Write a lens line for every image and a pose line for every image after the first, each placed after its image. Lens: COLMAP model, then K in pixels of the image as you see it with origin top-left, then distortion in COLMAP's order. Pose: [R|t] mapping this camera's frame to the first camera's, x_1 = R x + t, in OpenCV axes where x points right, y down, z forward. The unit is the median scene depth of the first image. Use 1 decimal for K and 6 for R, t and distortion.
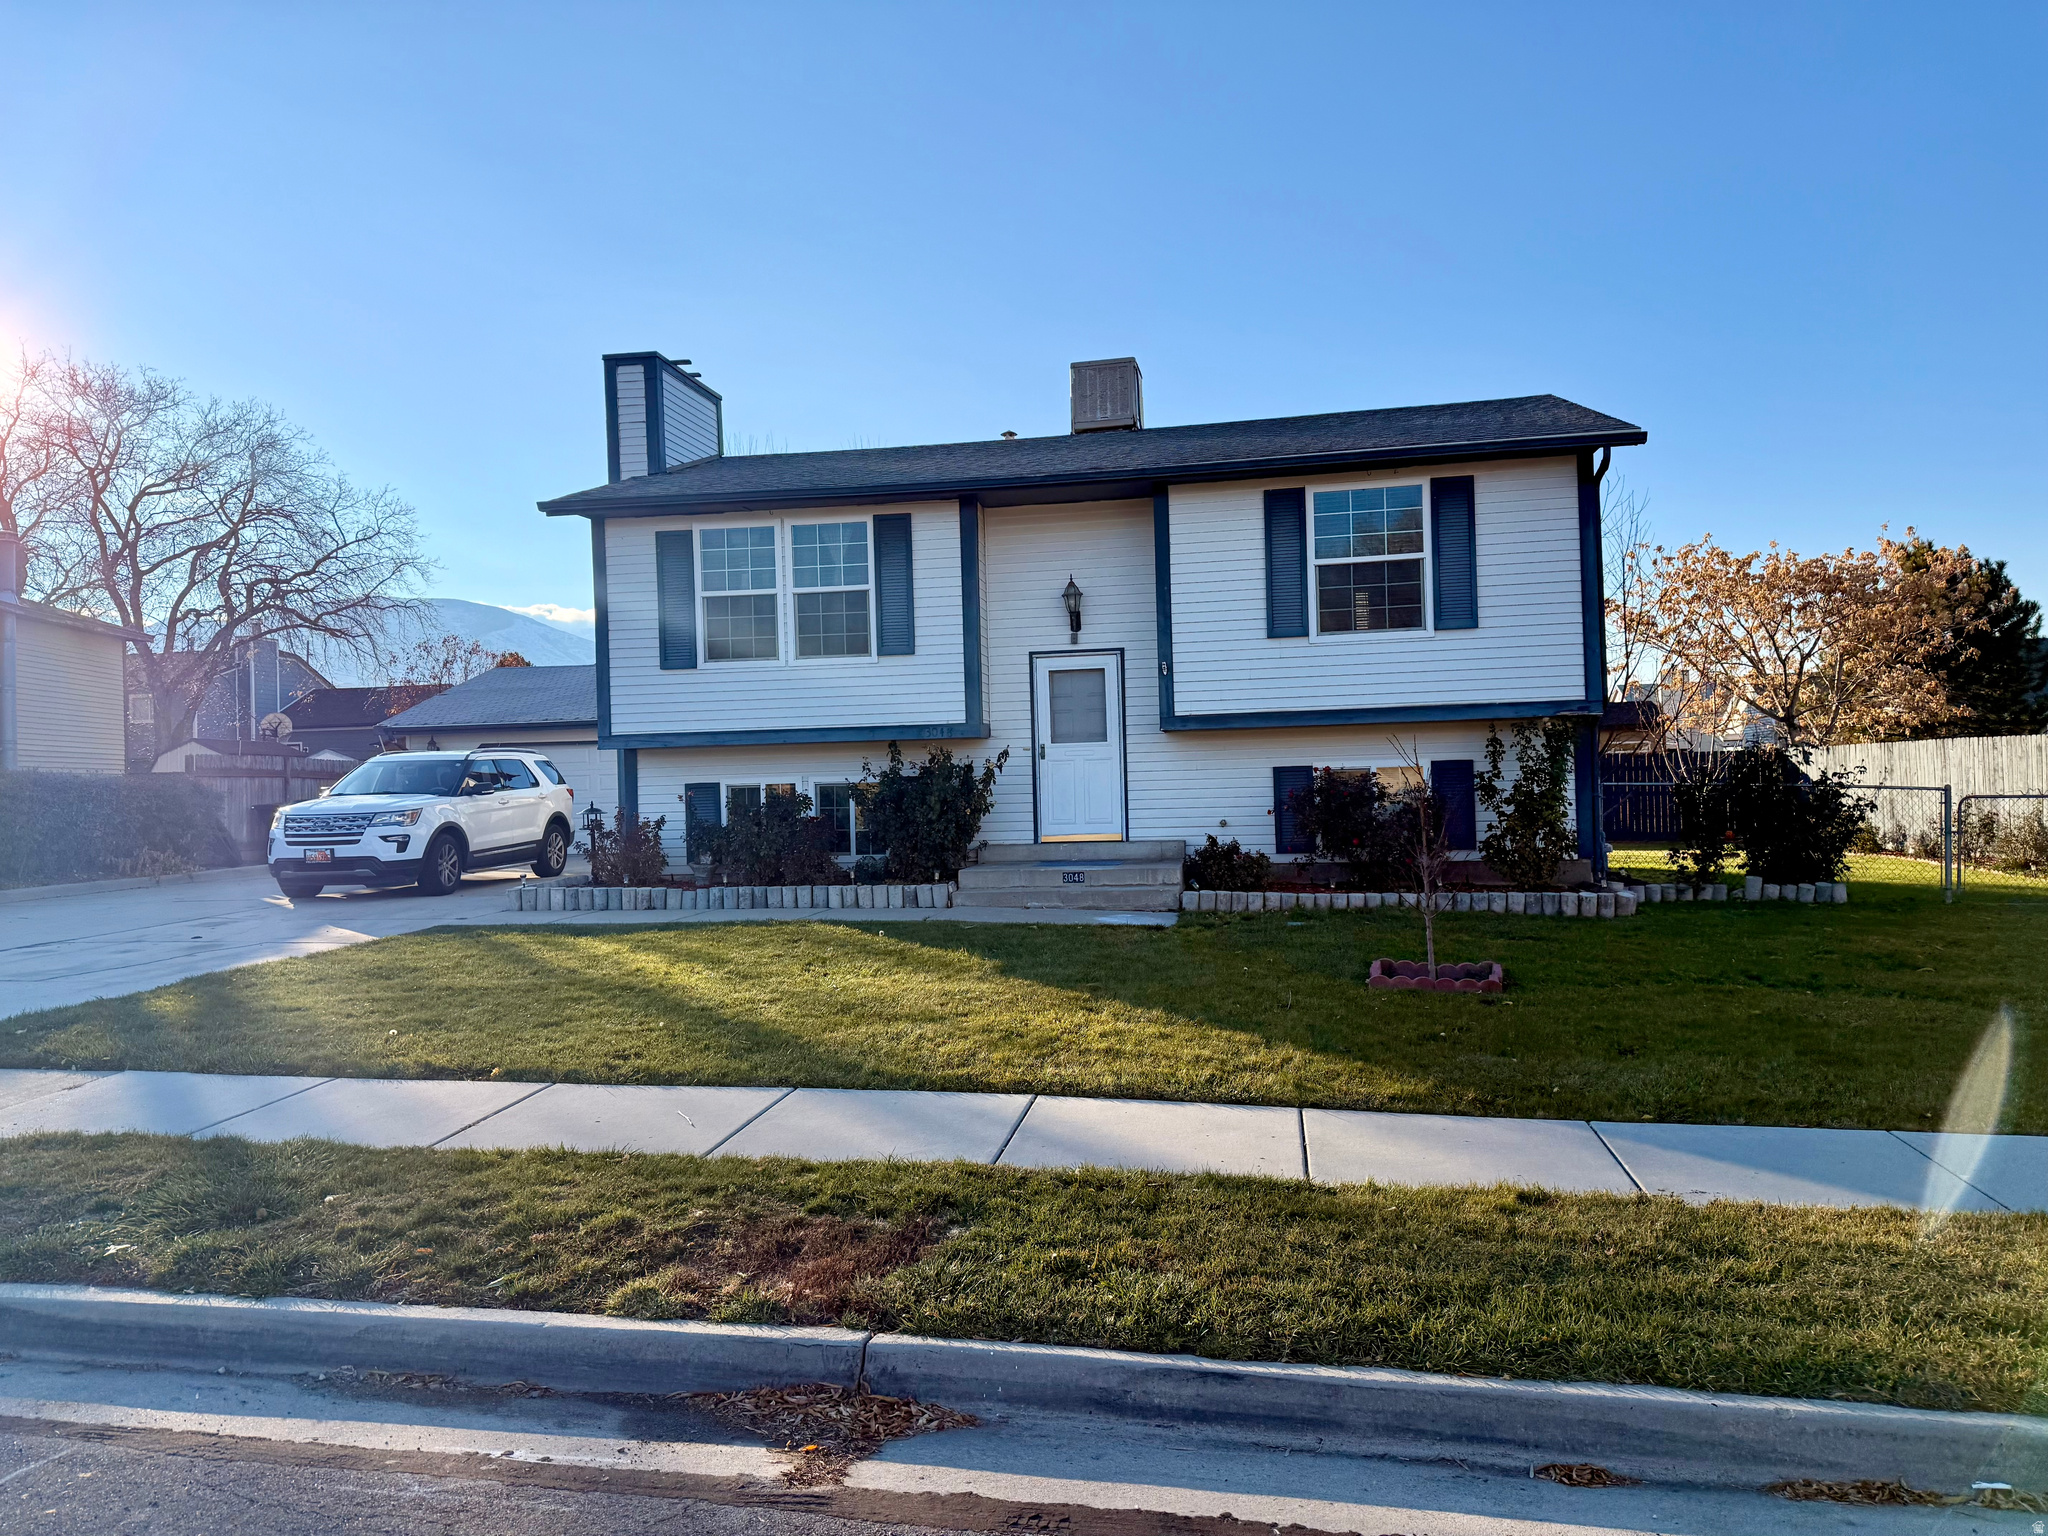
lens RADIAL K [[1429.3, 0, 1019.6], [0, 1429.3, 771.9], [0, 0, 1]] dist [0.114675, -0.172192]
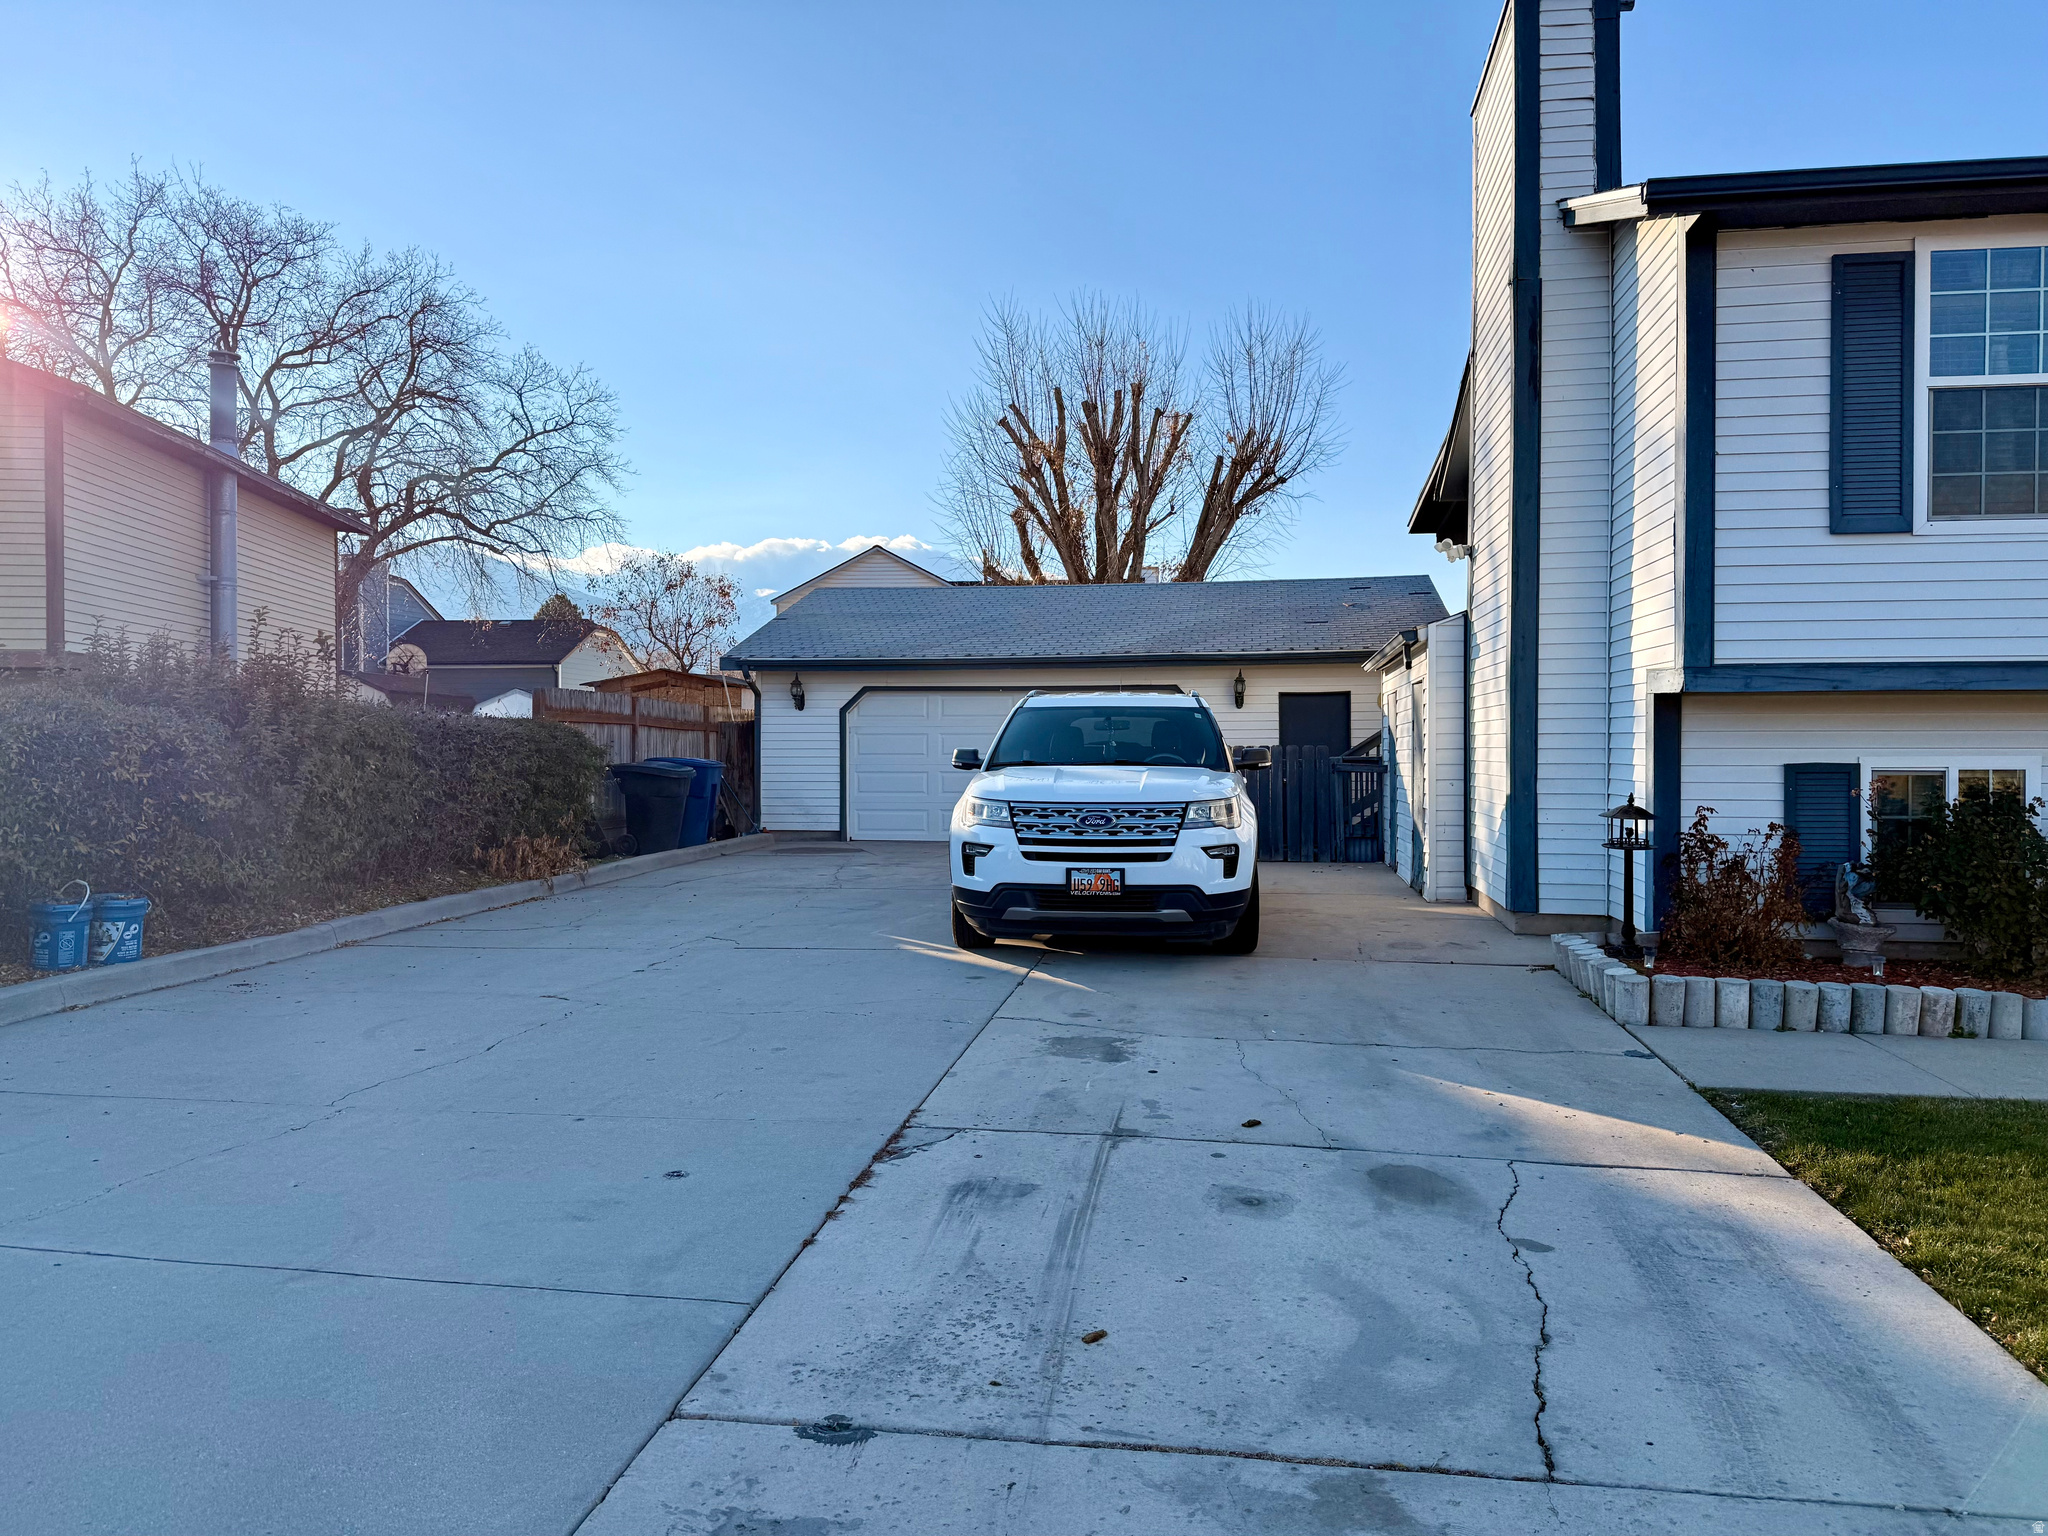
lens RADIAL K [[1429.3, 0, 1019.6], [0, 1429.3, 771.9], [0, 0, 1]] dist [0.114675, -0.172192]
pose [[0.999520, 0.026817, 0.015522, -0.533240], [-0.027212, 0.999298, 0.025767, 0.005449], [-0.014820, -0.026177, 0.999547, 0.496786]]
